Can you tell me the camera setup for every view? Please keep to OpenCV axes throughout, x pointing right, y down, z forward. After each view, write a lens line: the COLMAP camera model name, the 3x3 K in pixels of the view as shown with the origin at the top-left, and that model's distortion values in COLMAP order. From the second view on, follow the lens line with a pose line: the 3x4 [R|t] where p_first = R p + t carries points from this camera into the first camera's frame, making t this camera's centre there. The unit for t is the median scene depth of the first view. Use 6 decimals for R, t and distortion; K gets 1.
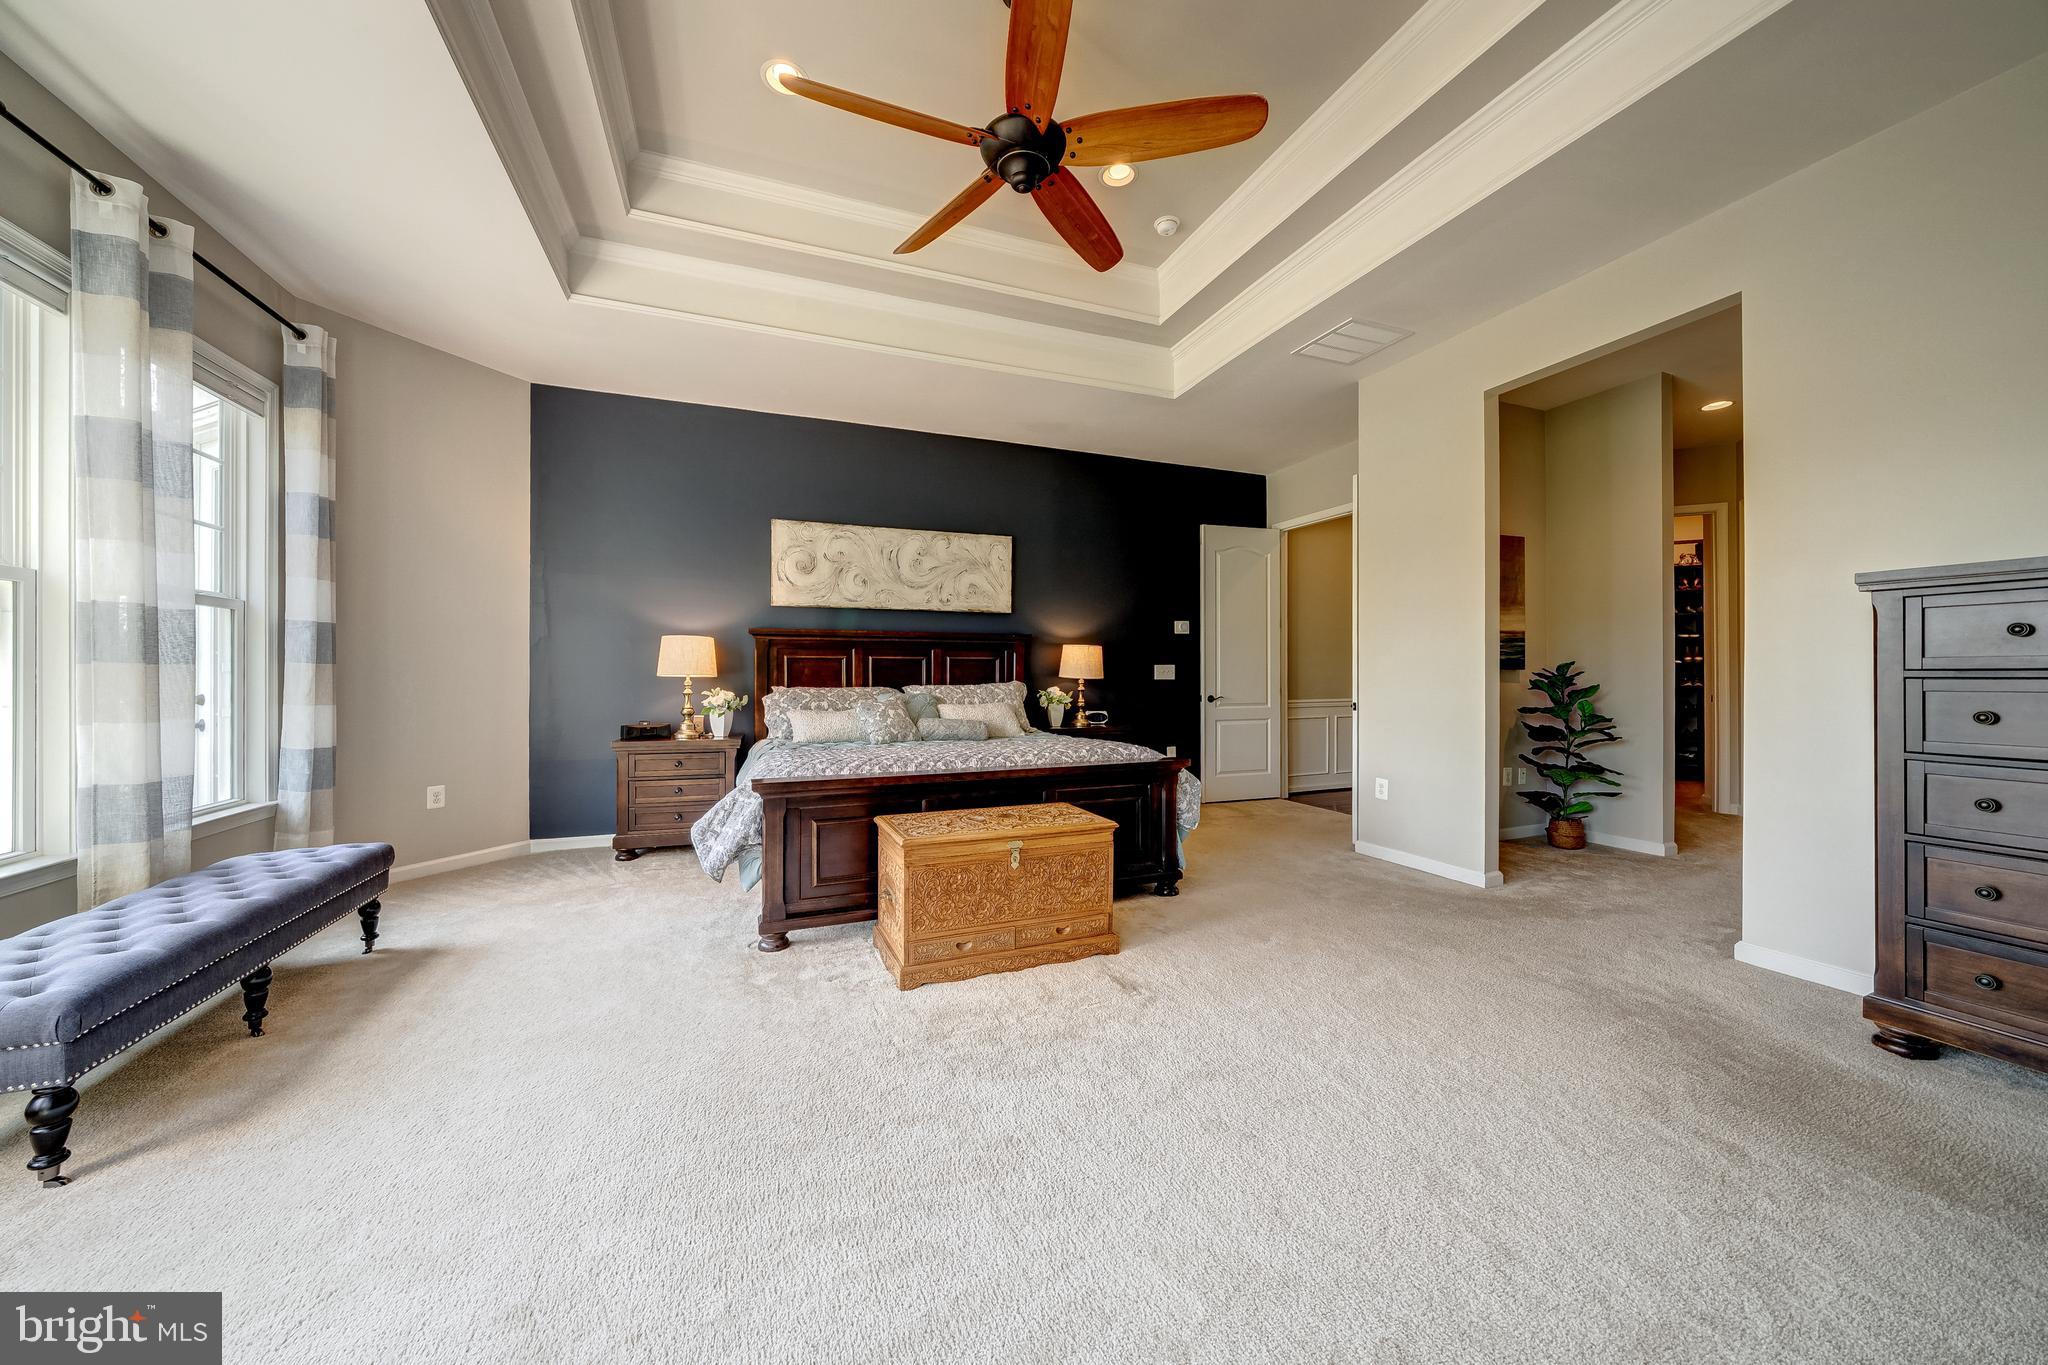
lens RADIAL K [[710.1, 0, 1024.0], [0, 710.1, 682.5], [0, 0, 1]] dist [-0.000860, -0.000083]
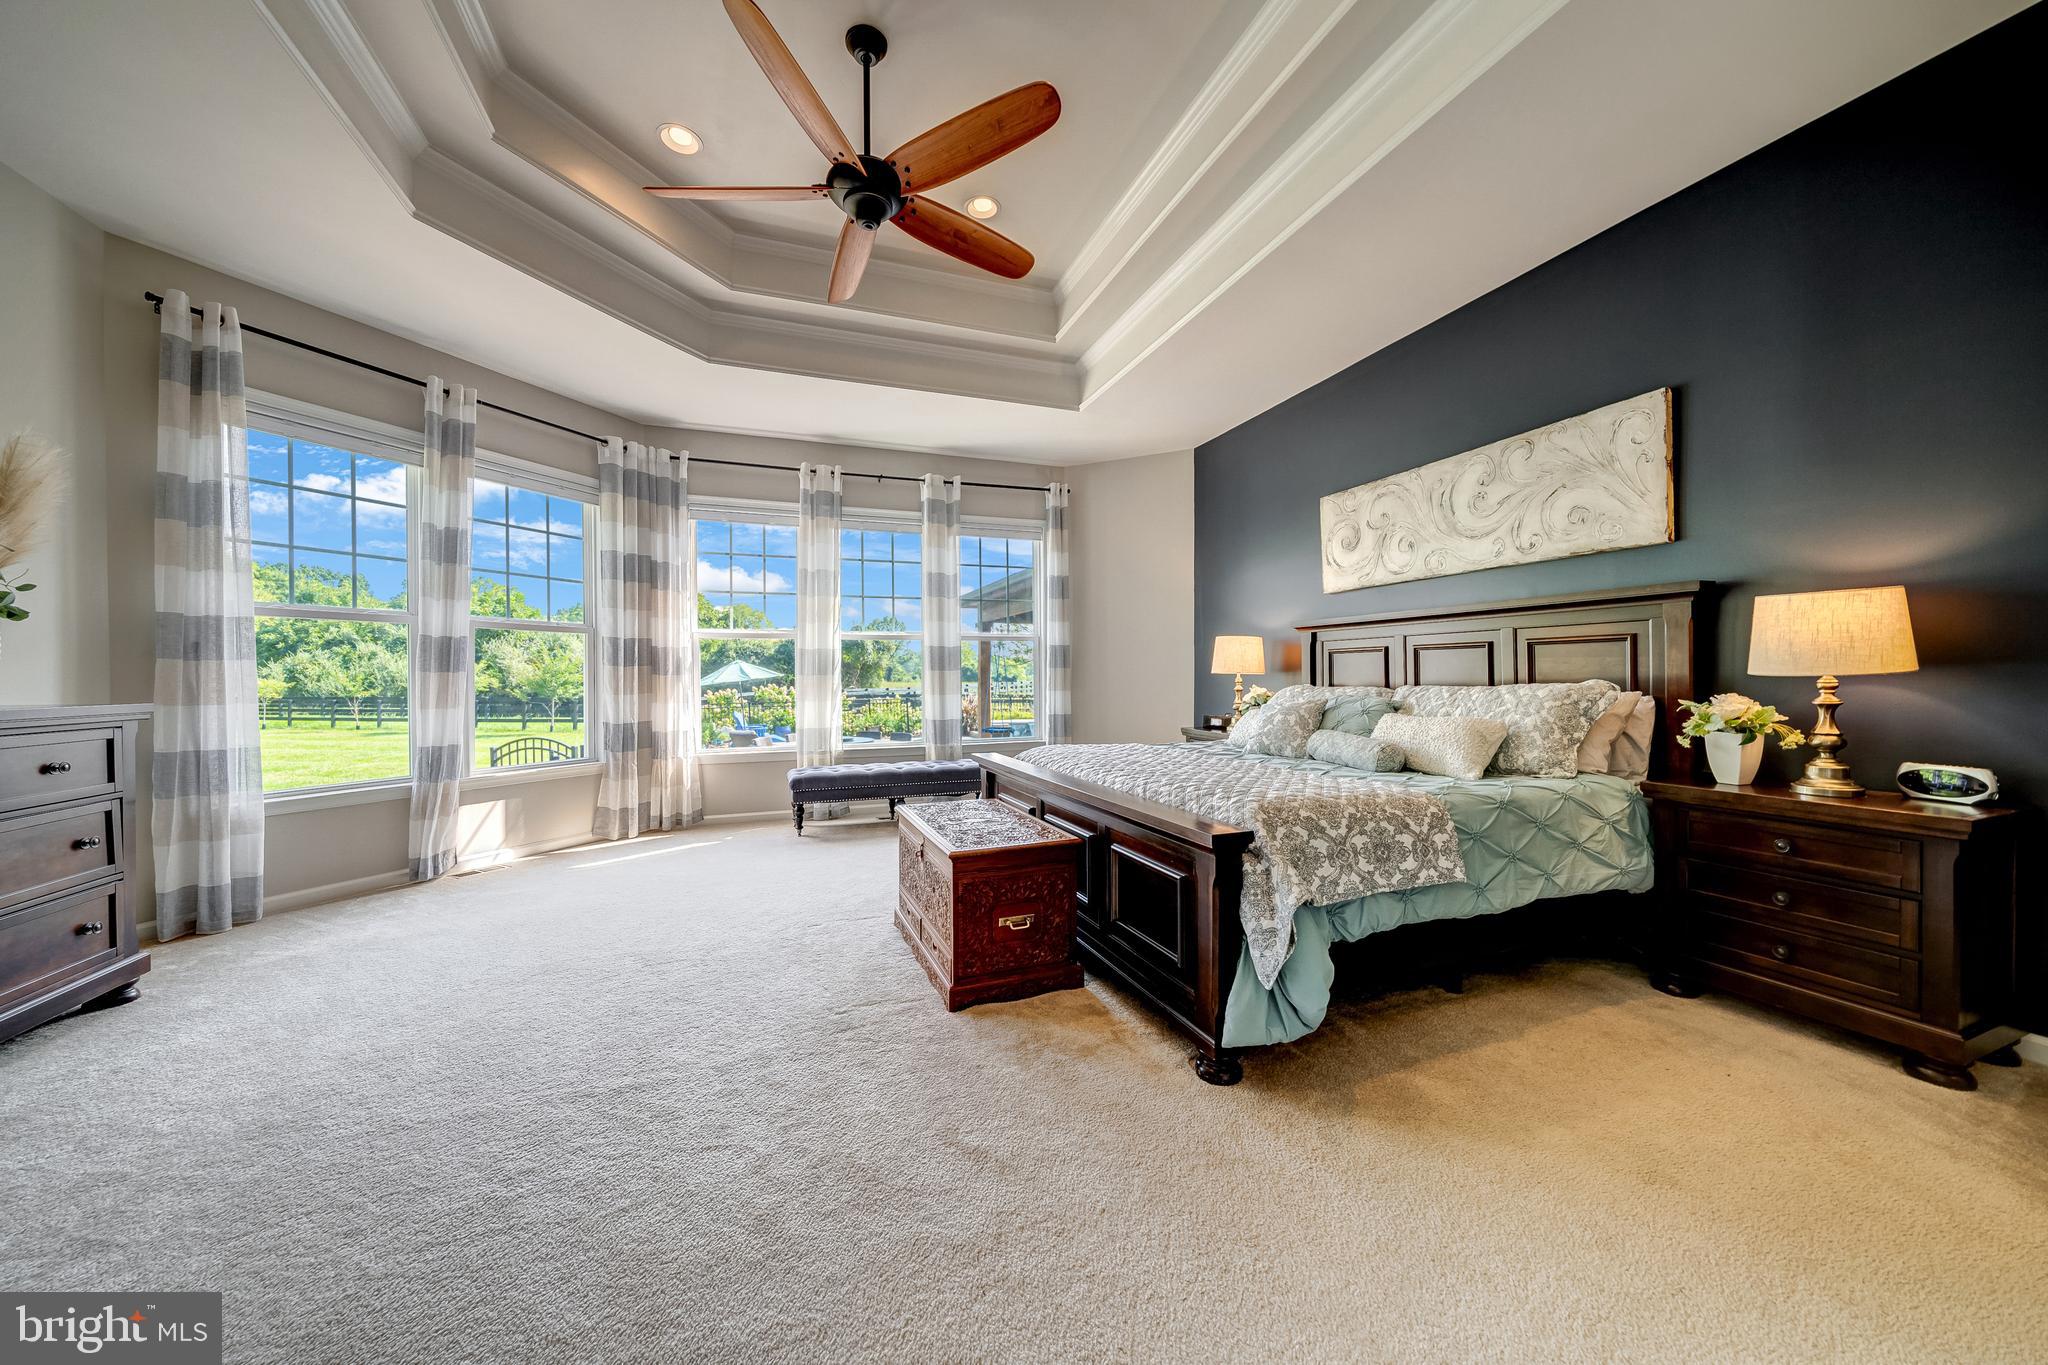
lens RADIAL K [[710.1, 0, 1024.0], [0, 710.1, 682.5], [0, 0, 1]] dist [-0.000860, -0.000083]
pose [[-0.026876, 0.012765, -0.999557, 0.487823], [0.000087, 0.999918, 0.012768, -0.006989], [0.999639, 0.000256, -0.026875, 0.565579]]
